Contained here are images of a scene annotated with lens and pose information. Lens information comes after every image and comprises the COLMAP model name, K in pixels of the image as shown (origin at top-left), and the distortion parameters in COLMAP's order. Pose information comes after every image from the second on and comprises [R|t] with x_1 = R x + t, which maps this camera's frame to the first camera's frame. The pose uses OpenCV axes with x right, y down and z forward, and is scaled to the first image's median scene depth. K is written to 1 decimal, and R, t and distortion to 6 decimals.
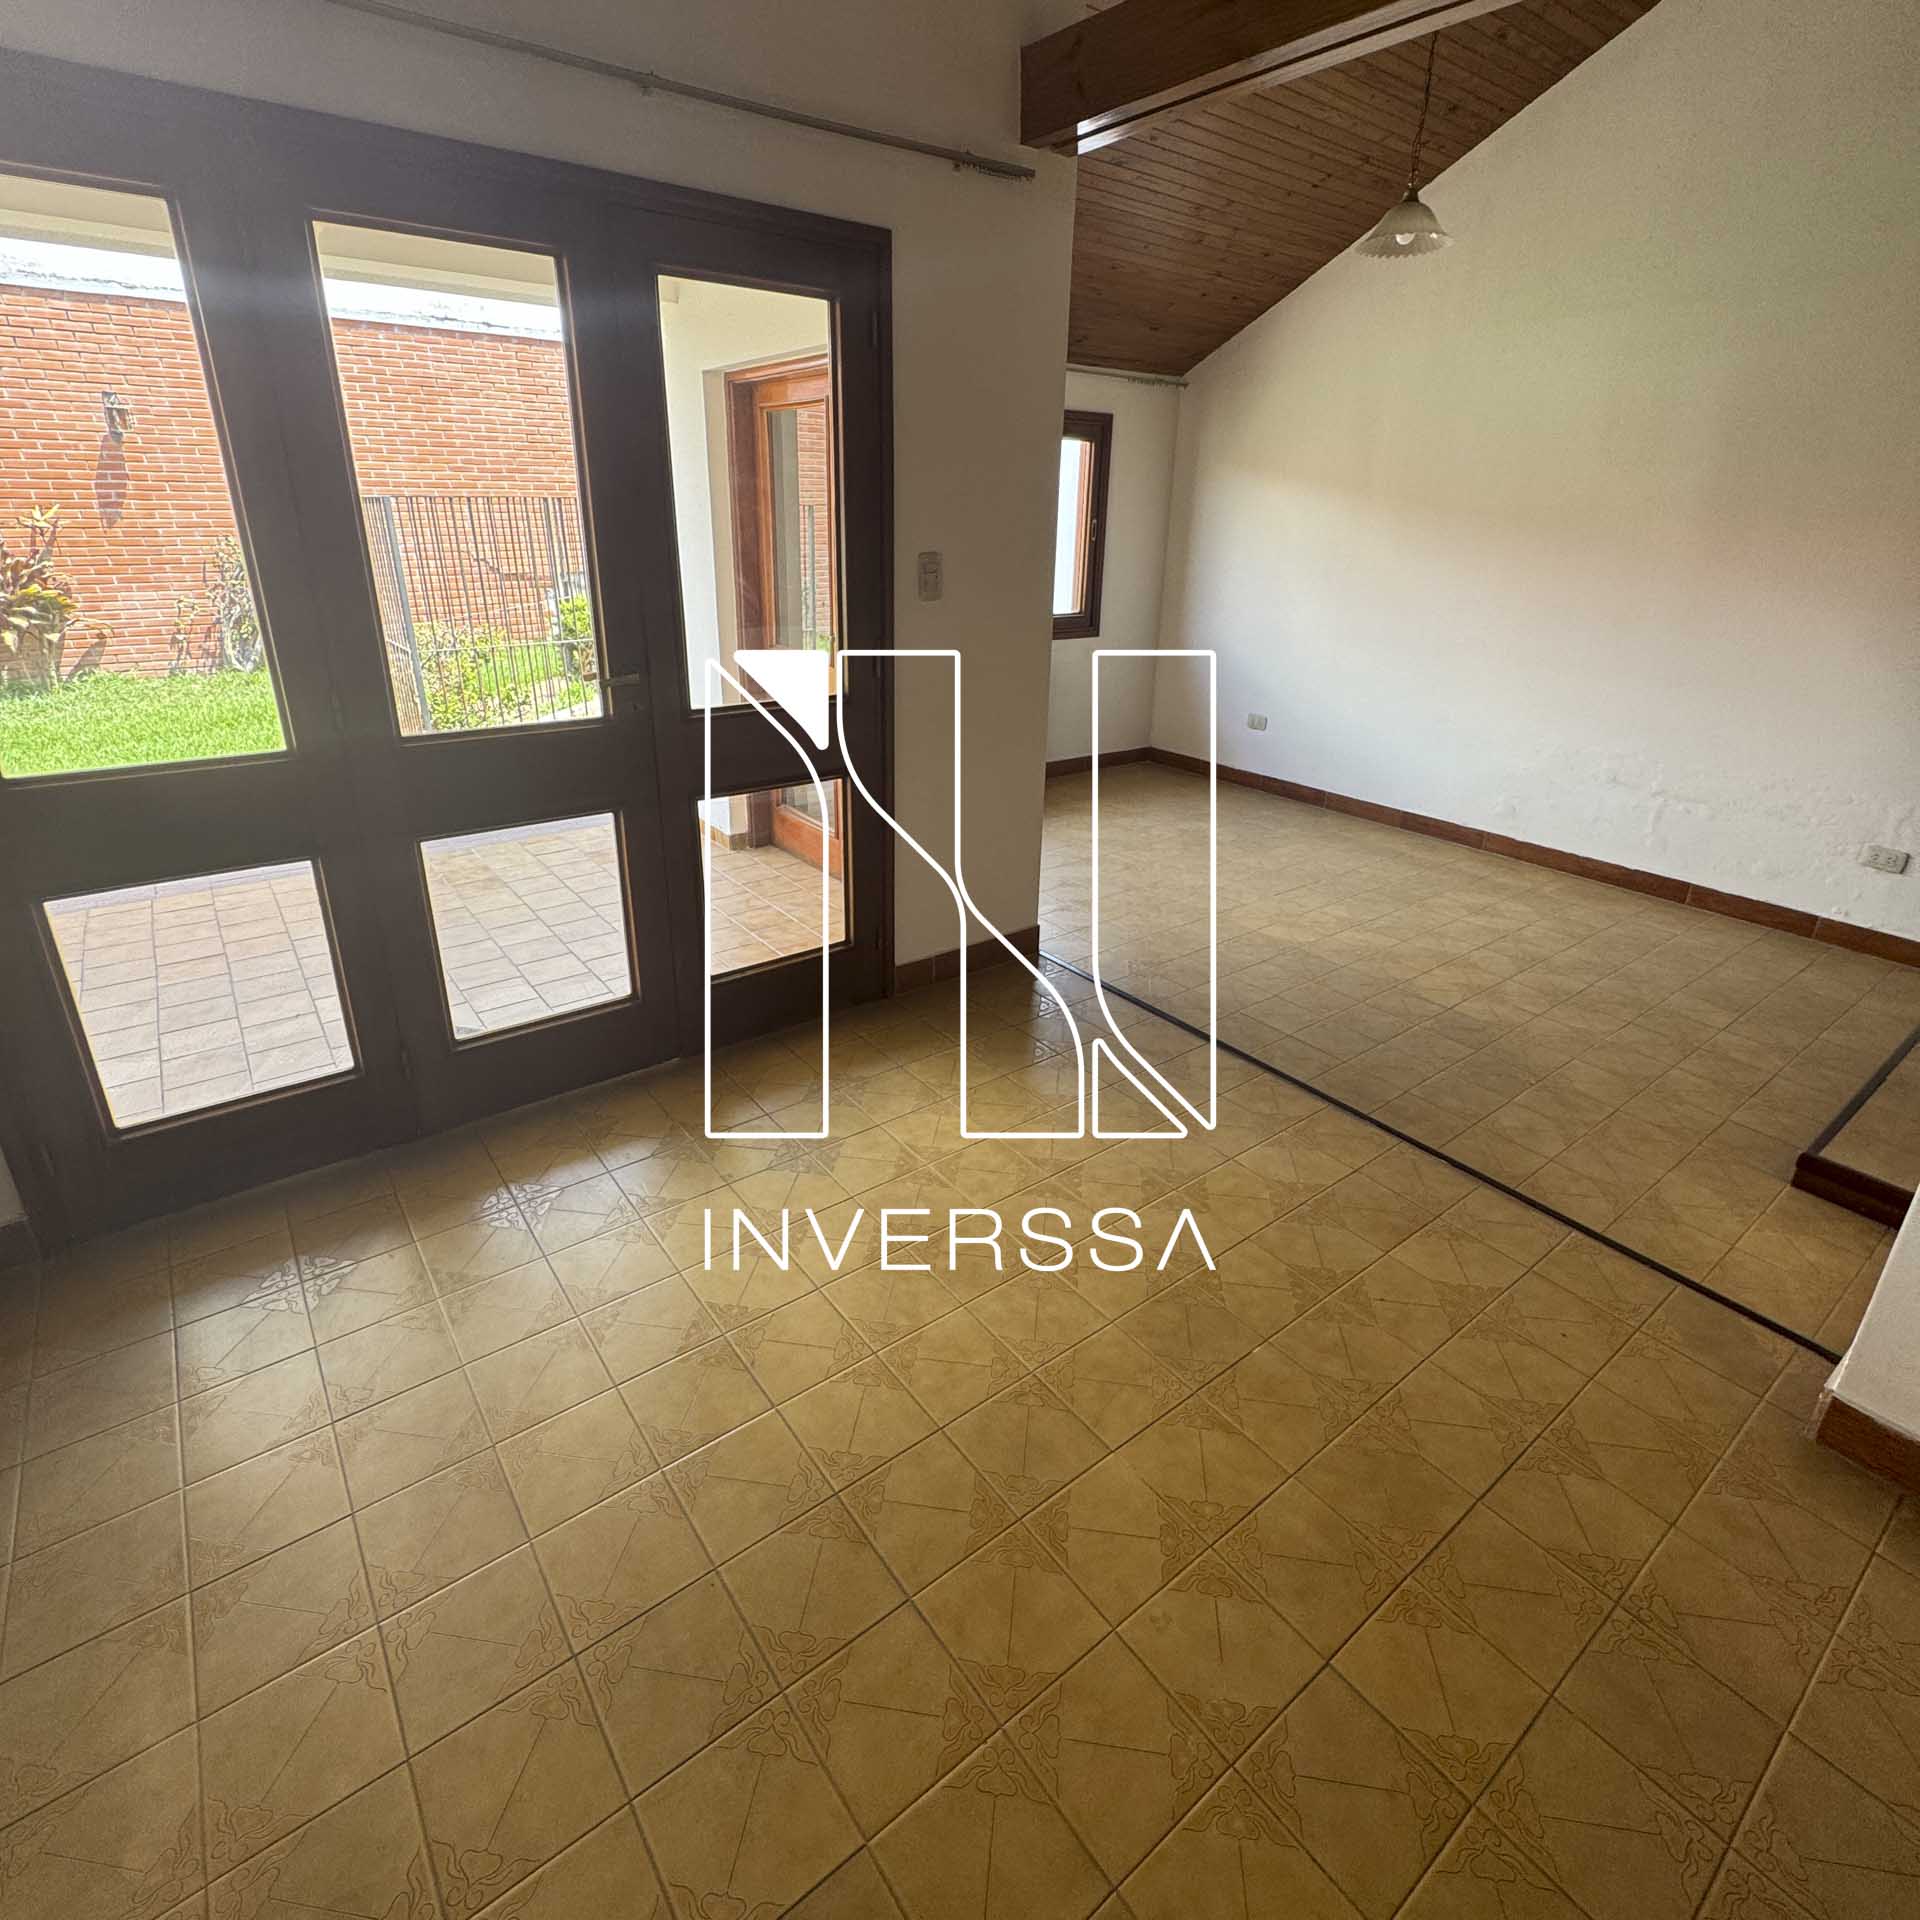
lens RADIAL K [[1031.1, 0, 957.0], [0, 1031.1, 925.8], [0, 0, 1]] dist [0.000433, 0.000858]
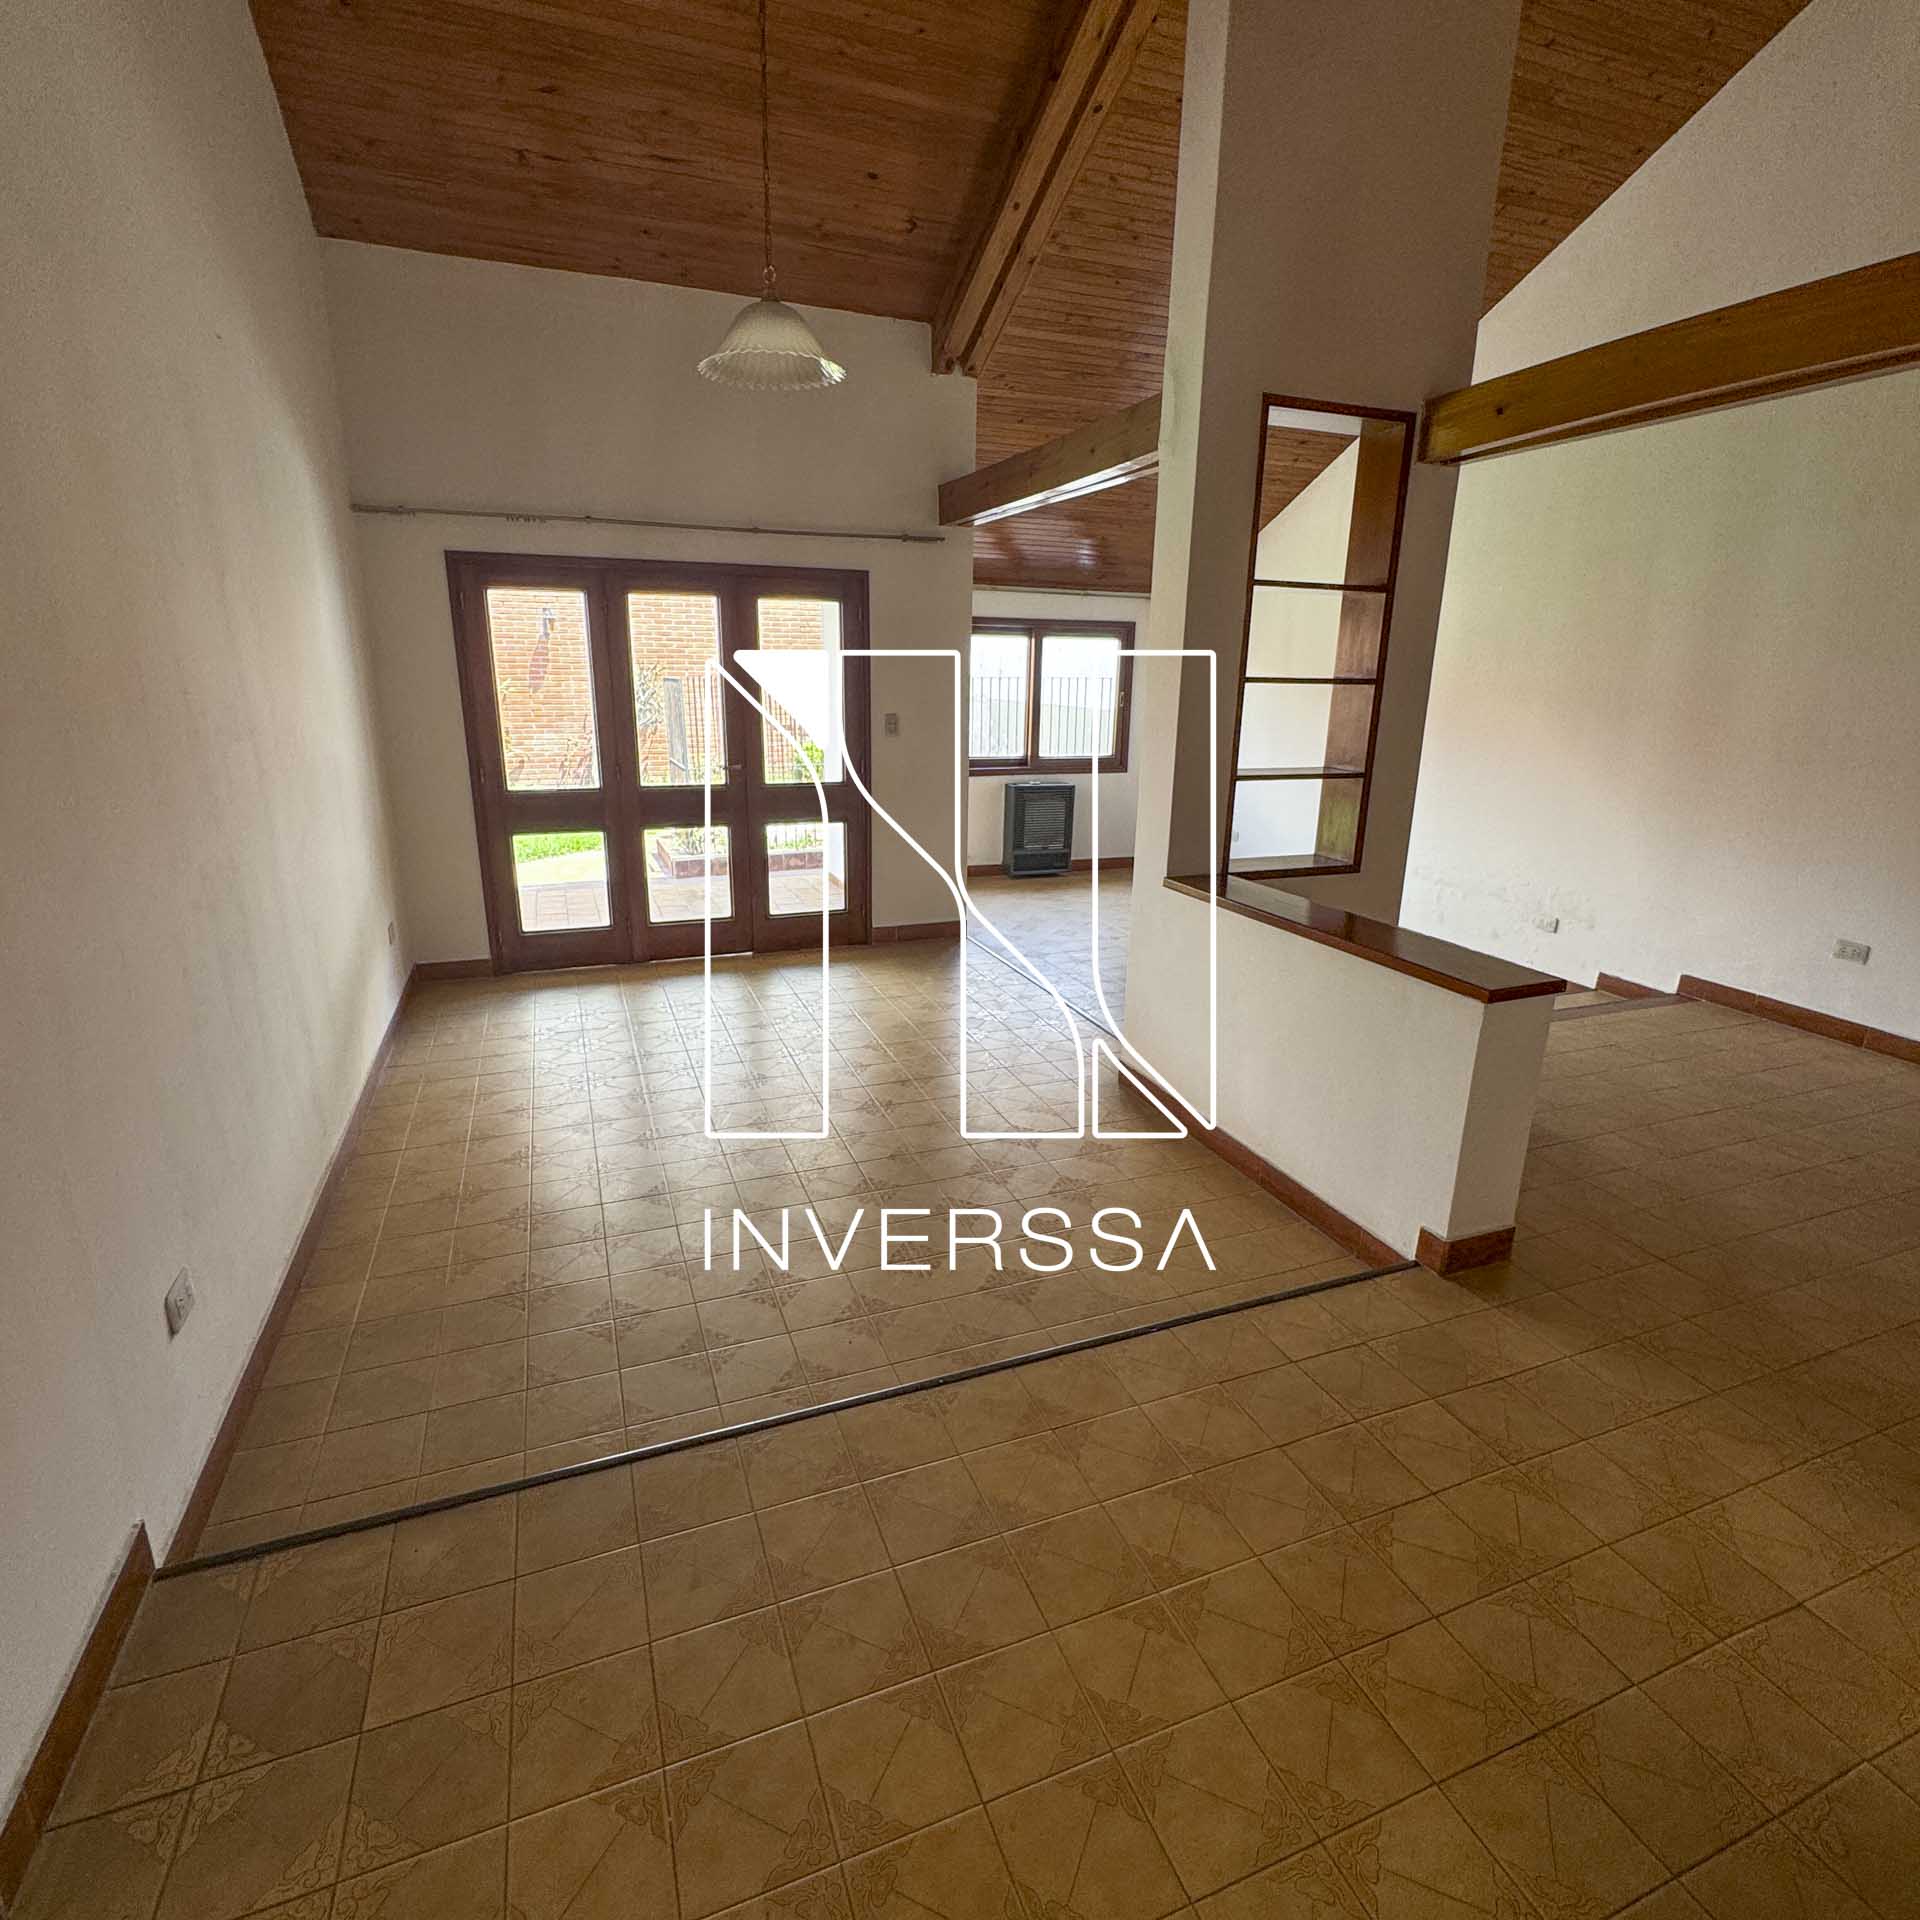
lens RADIAL K [[1022.4, 0, 969.9], [0, 1022.4, 958.0], [0, 0, 1]] dist [-0.003832, -0.000389]
pose [[0.967428, 0.059453, -0.246067, 0.717270], [-0.084525, 0.992108, -0.092609, 0.328415], [0.238619, 0.110392, 0.964818, -0.951834]]
